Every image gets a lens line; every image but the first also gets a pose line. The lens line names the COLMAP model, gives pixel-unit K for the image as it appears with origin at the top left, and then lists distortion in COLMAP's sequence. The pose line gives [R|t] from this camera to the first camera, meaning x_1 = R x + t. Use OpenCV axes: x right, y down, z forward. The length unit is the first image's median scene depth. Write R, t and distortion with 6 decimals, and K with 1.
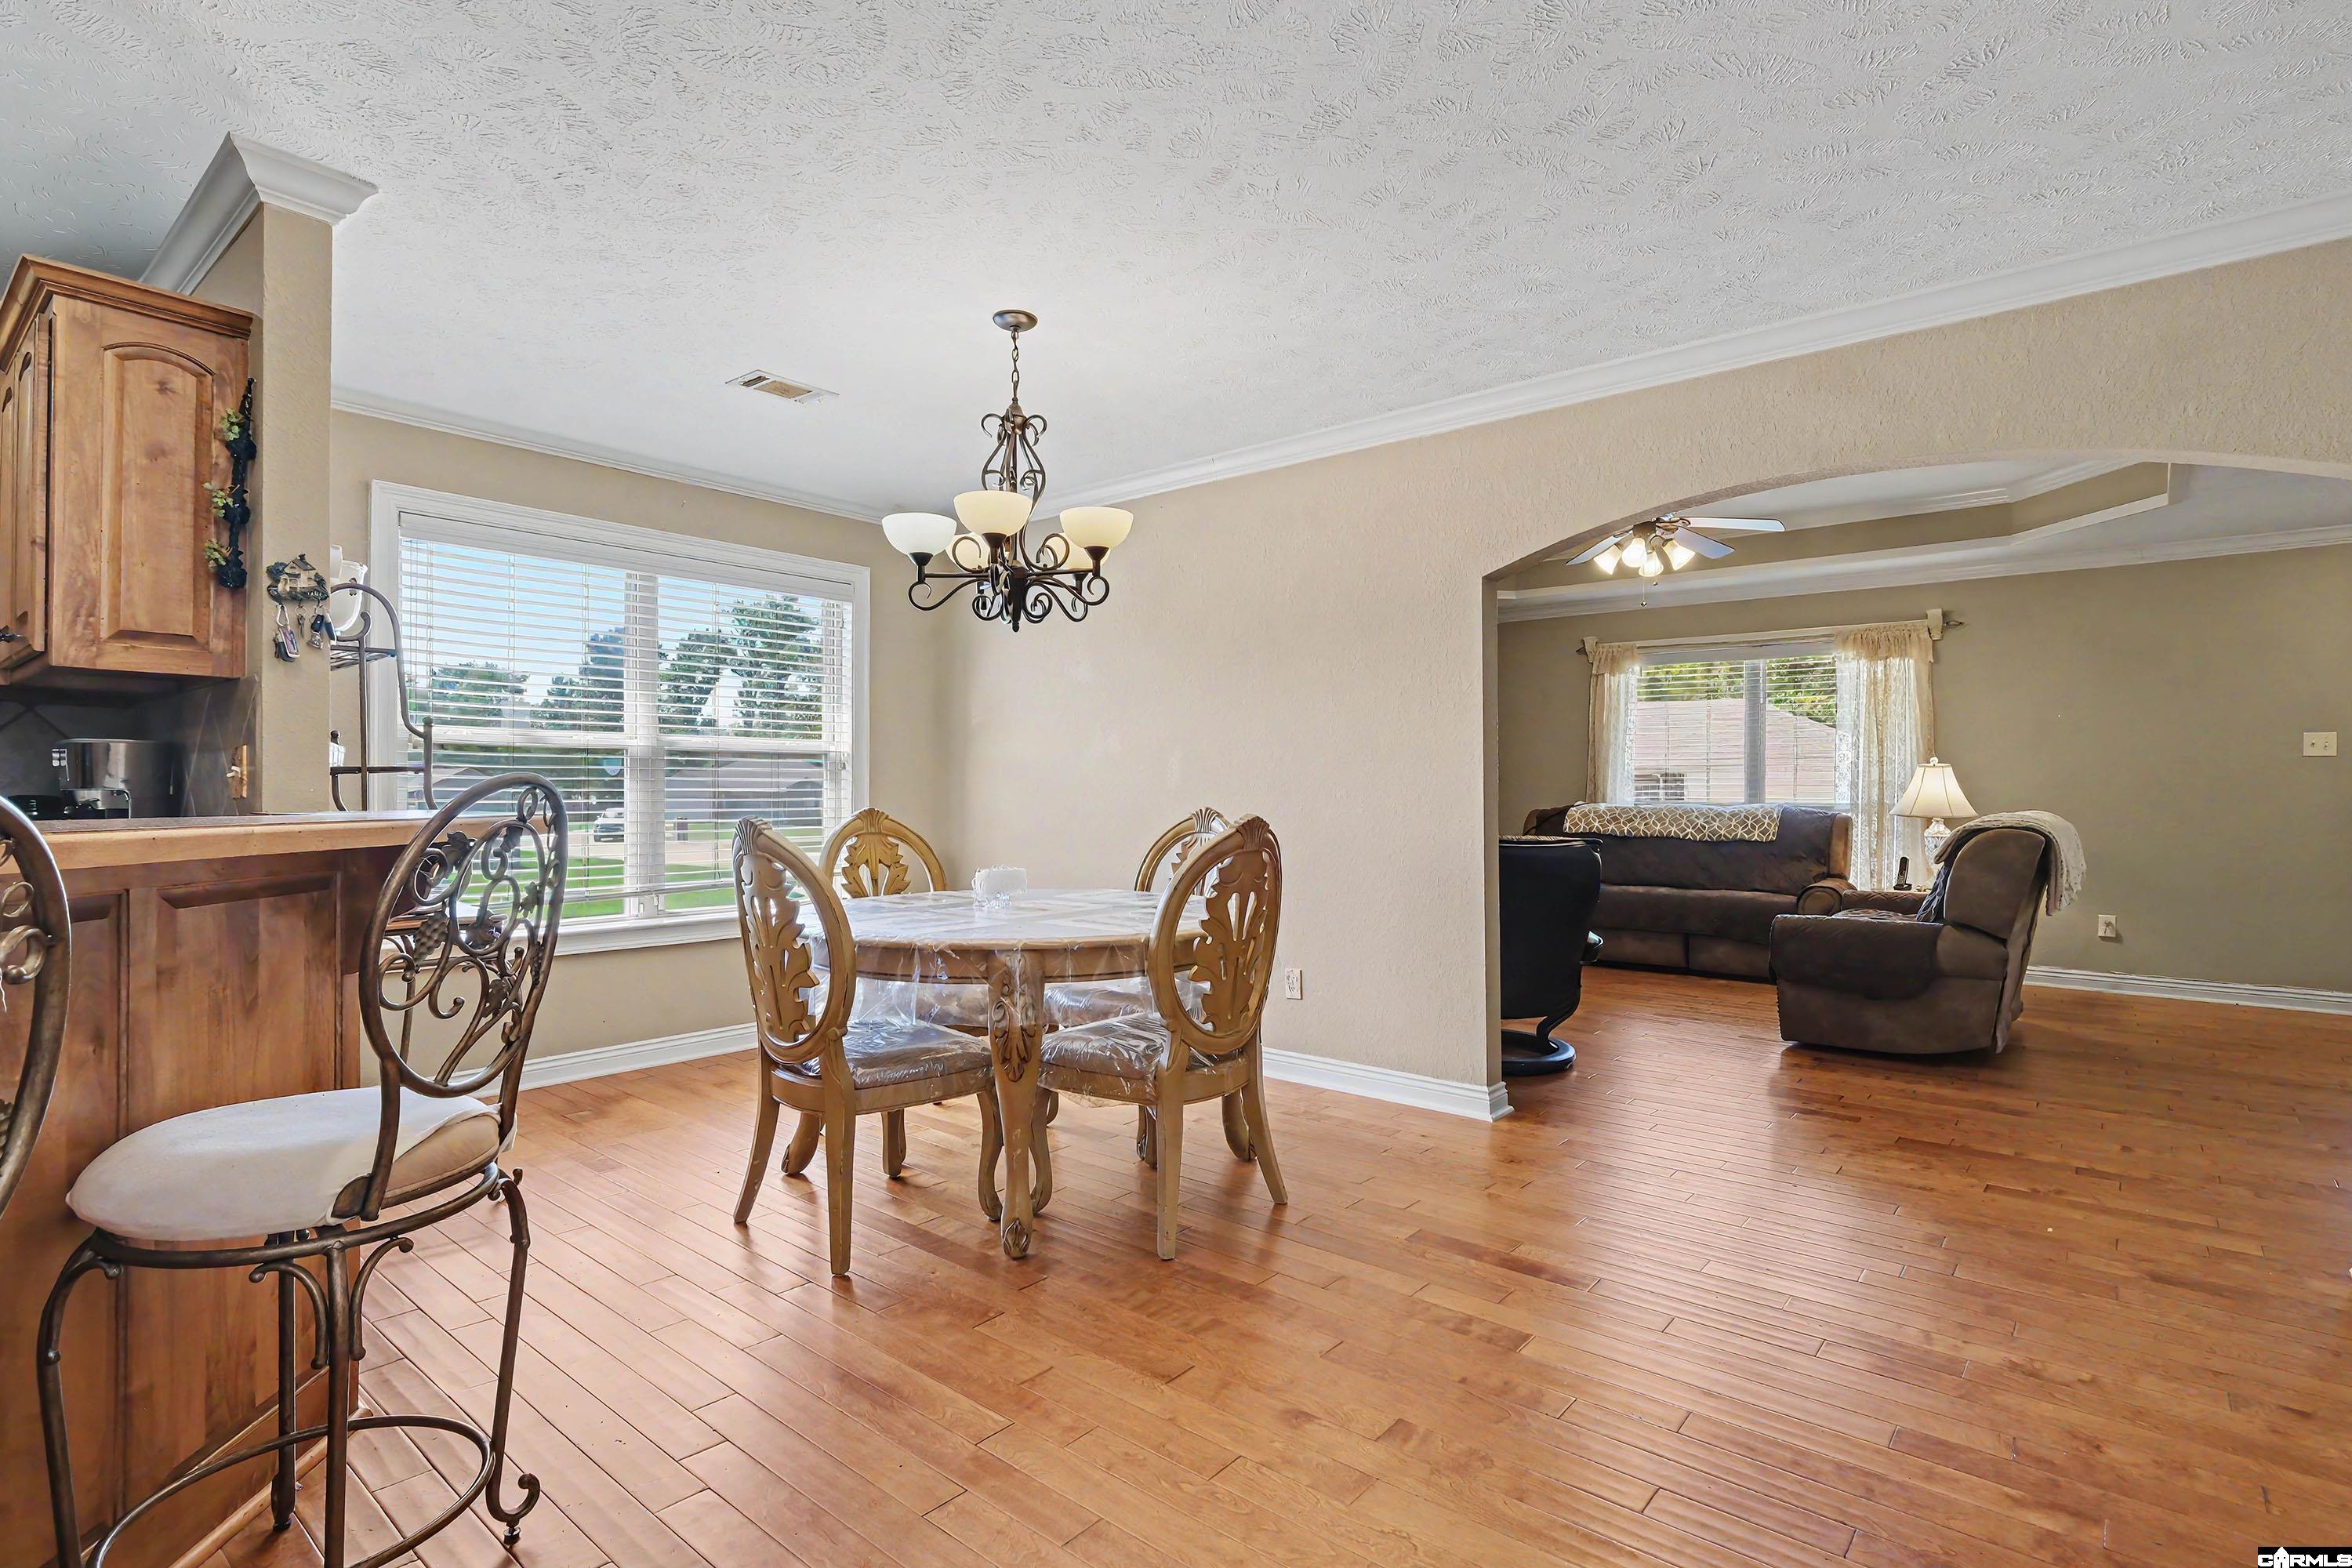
lens RADIAL K [[1149.6, 0, 1163.9], [0, 1149.6, 793.4], [0, 0, 1]] dist [-0.004968, -0.000188]
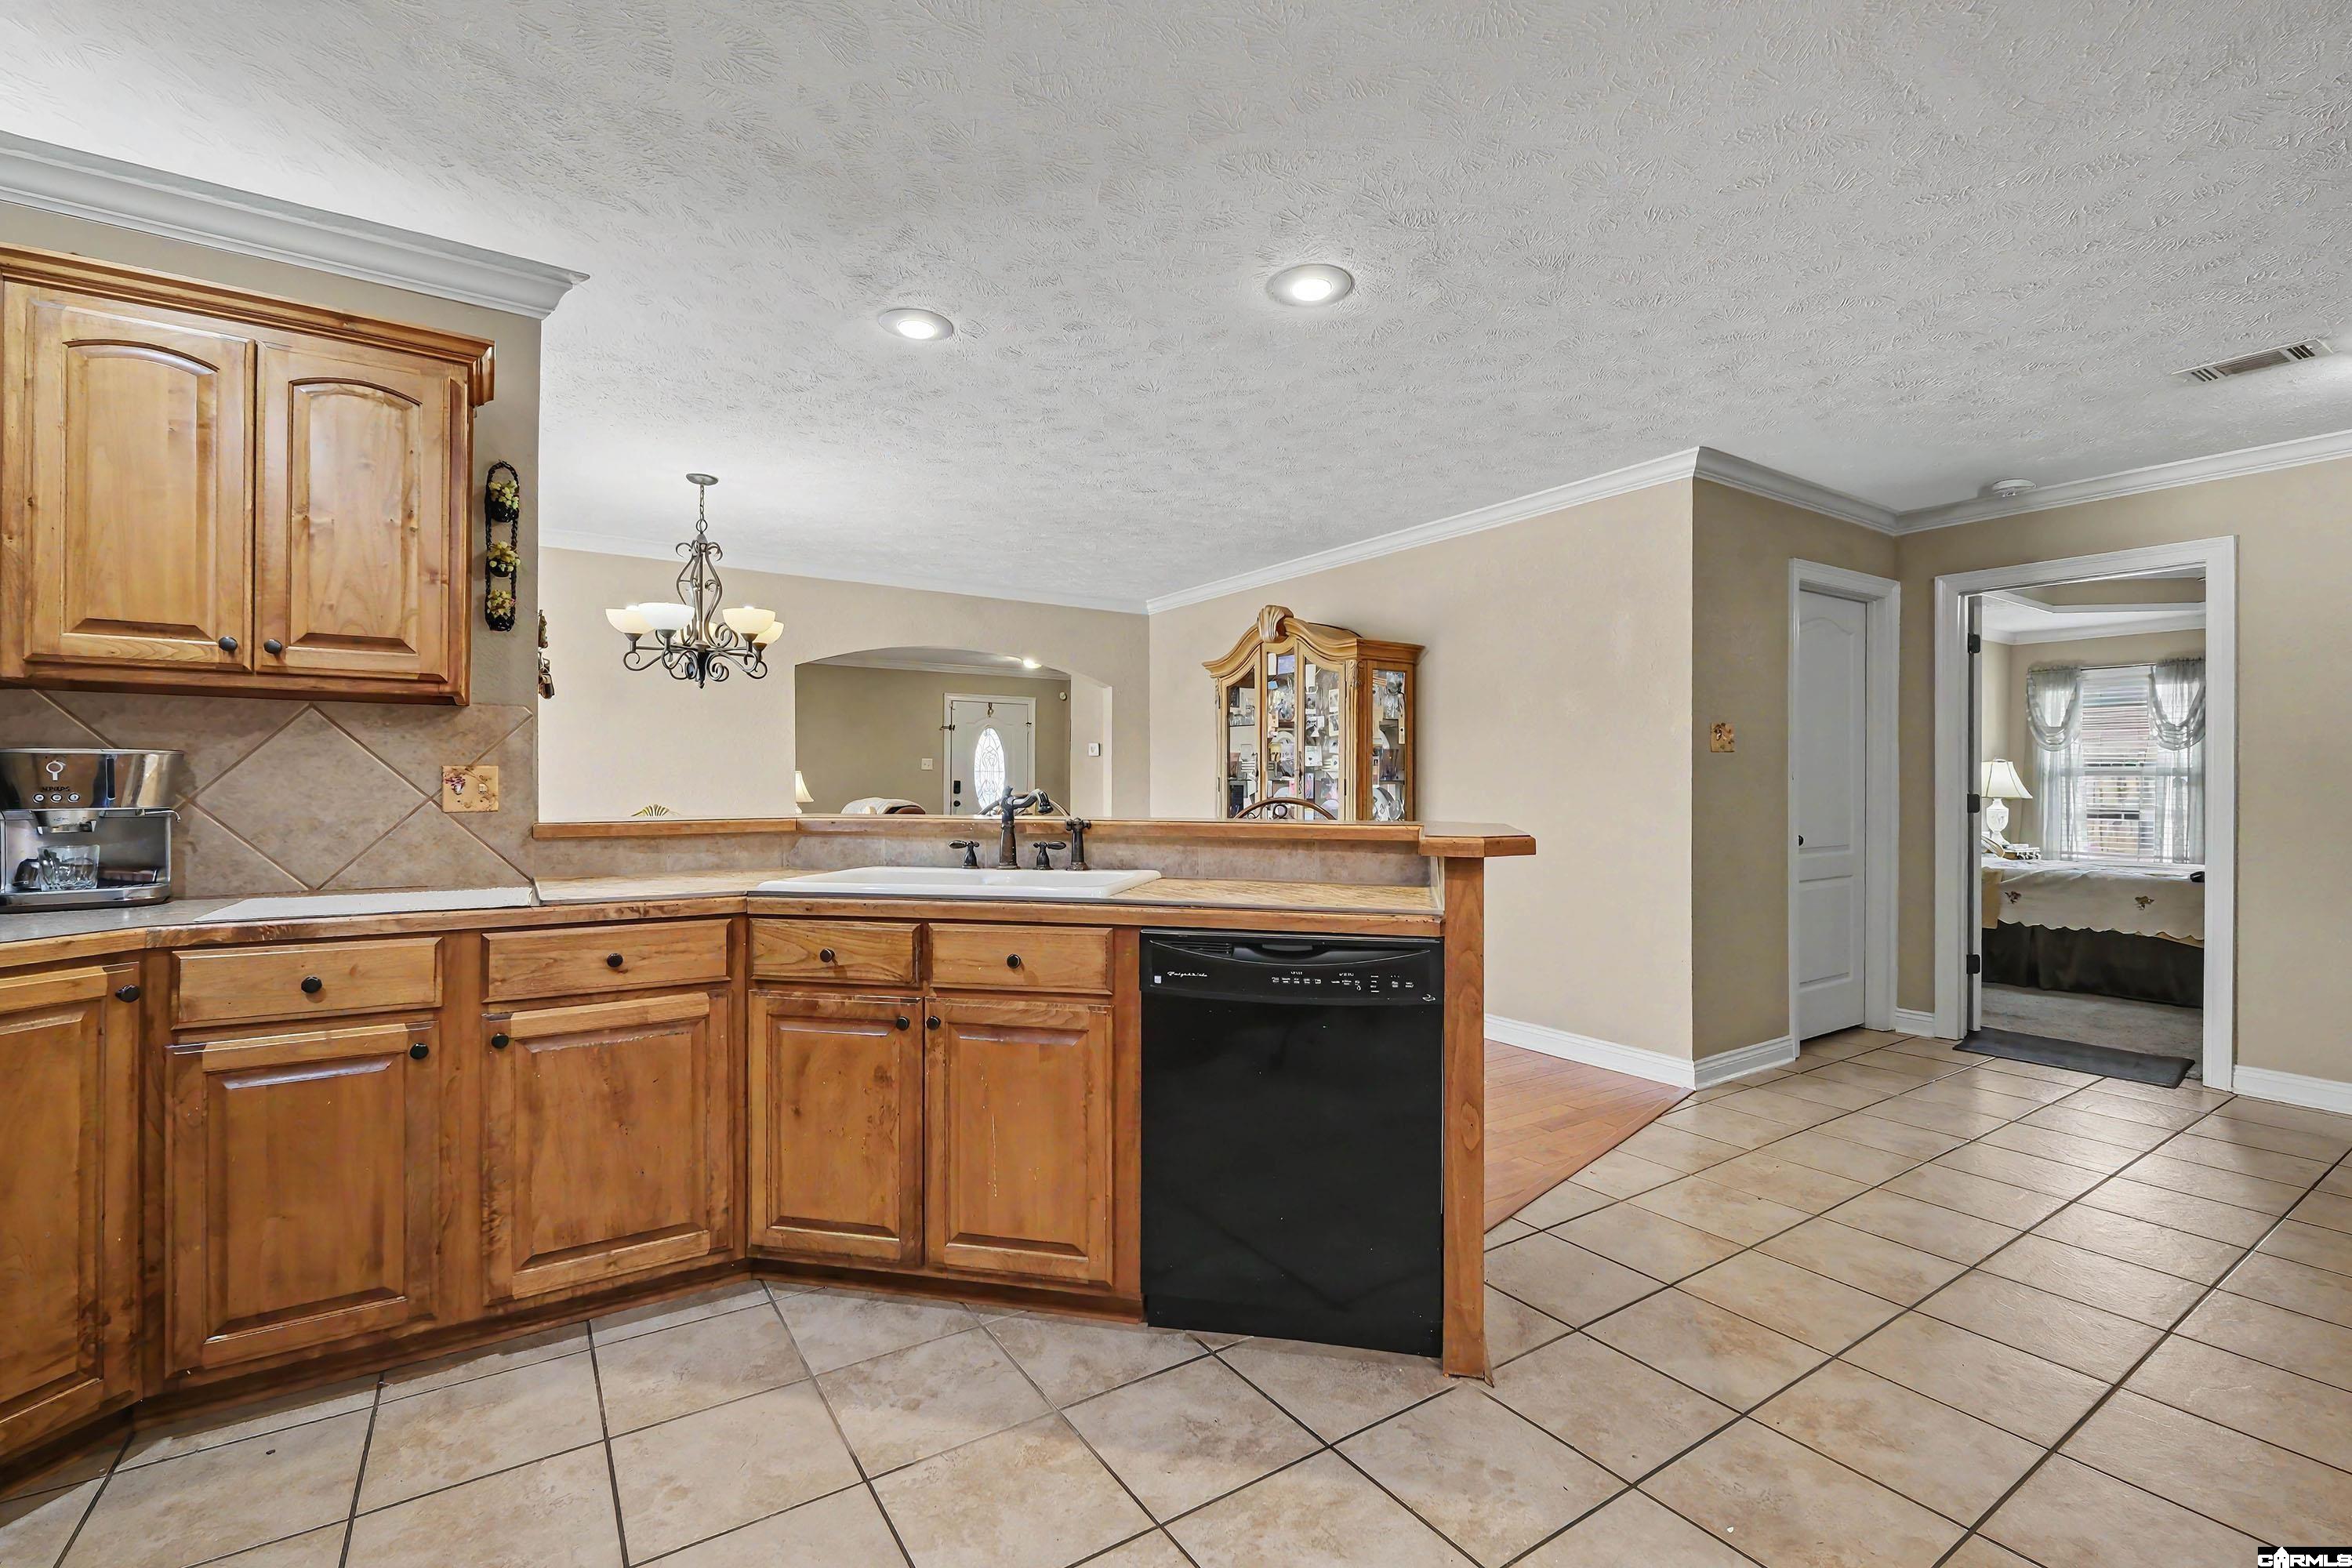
lens RADIAL K [[1029.5, 0, 1179.9], [0, 1029.5, 785.9], [0, 0, 1]] dist [-0.003734, 0.000201]
pose [[0.273389, -0.004349, 0.961894, -1.263969], [0.001183, 0.999991, 0.004185, -0.020687], [-0.961903, -0.000007, 0.273392, 0.042770]]
